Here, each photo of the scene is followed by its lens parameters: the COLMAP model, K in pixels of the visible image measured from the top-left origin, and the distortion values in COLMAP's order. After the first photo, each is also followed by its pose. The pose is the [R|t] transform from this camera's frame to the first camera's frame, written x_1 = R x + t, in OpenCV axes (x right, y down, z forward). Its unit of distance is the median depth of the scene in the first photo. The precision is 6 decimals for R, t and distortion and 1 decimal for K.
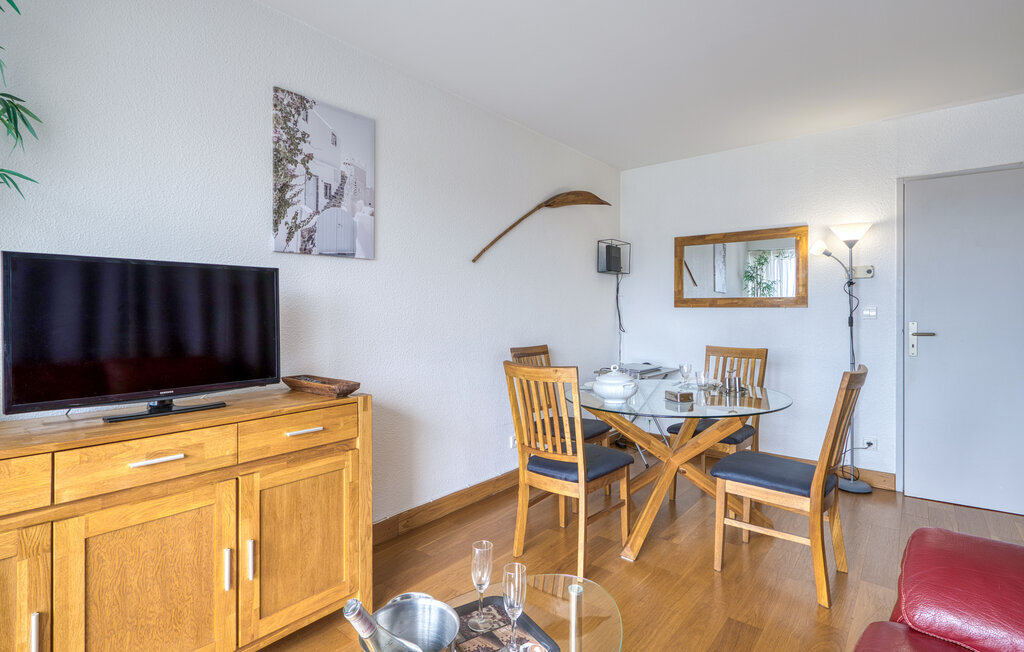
lens RADIAL K [[498.4, 0, 513.6], [0, 498.4, 313.6], [0, 0, 1]] dist [0.001073, 0.001289]
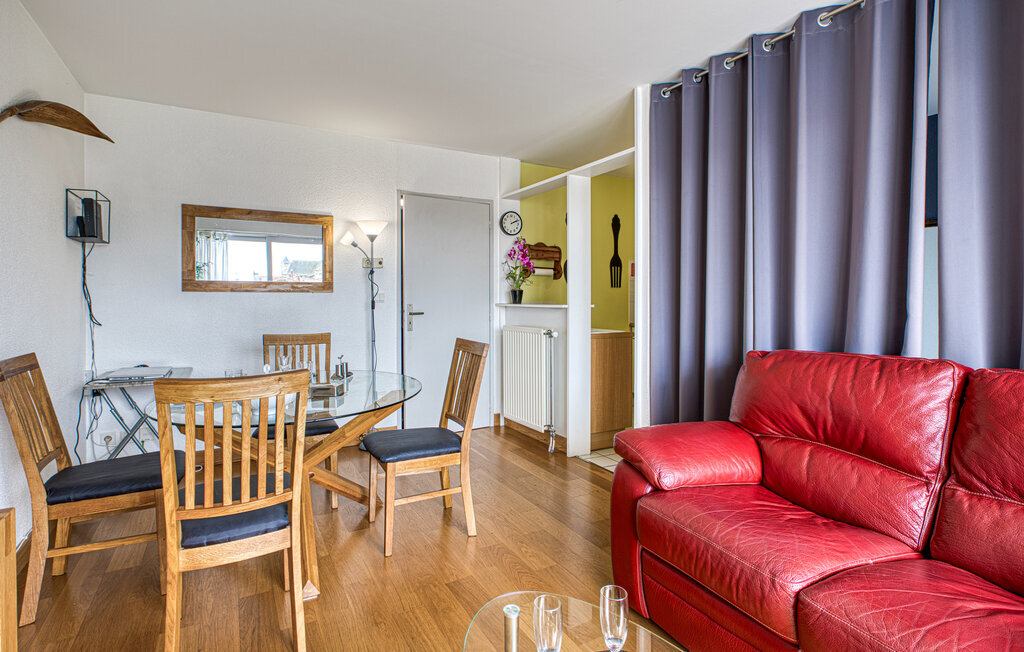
lens RADIAL K [[501.1, 0, 509.6], [0, 501.1, 295.5], [0, 0, 1]] dist [0.001674, 0.000596]
pose [[0.362252, 0.002700, 0.932076, -0.288241], [0.004914, 0.999976, -0.004807, 0.000845], [-0.932067, 0.006322, 0.362231, 0.271782]]
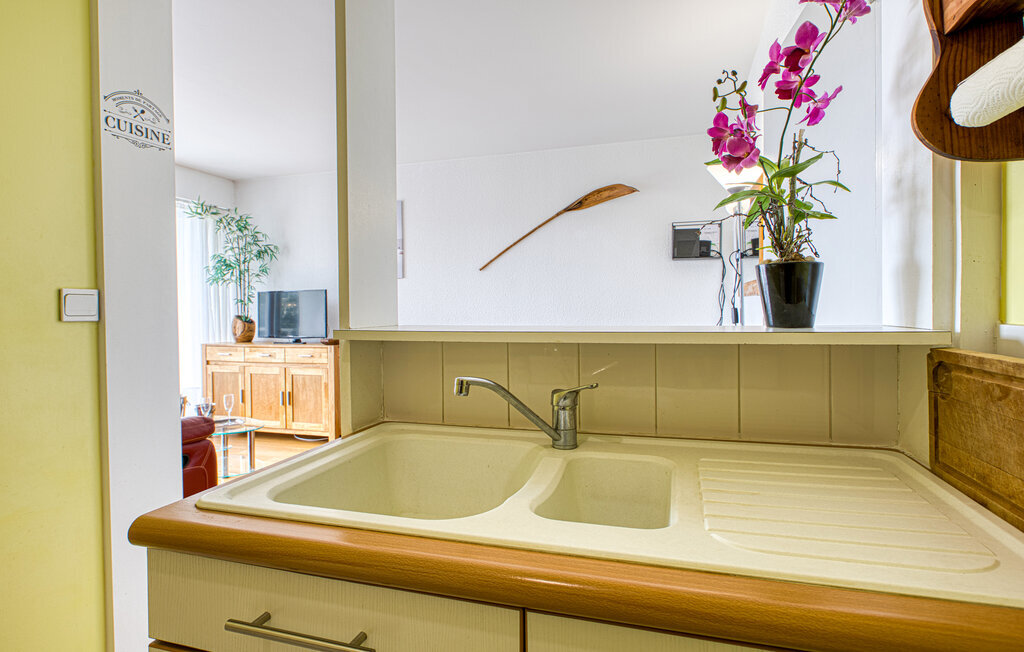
lens RADIAL K [[498.4, 0, 513.6], [0, 498.4, 313.6], [0, 0, 1]] dist [0.001073, 0.001289]
pose [[0.403636, 0.007050, -0.914892, 1.099467], [0.007738, 0.999908, 0.011118, 0.001543], [0.914887, -0.011567, 0.403545, 0.455444]]
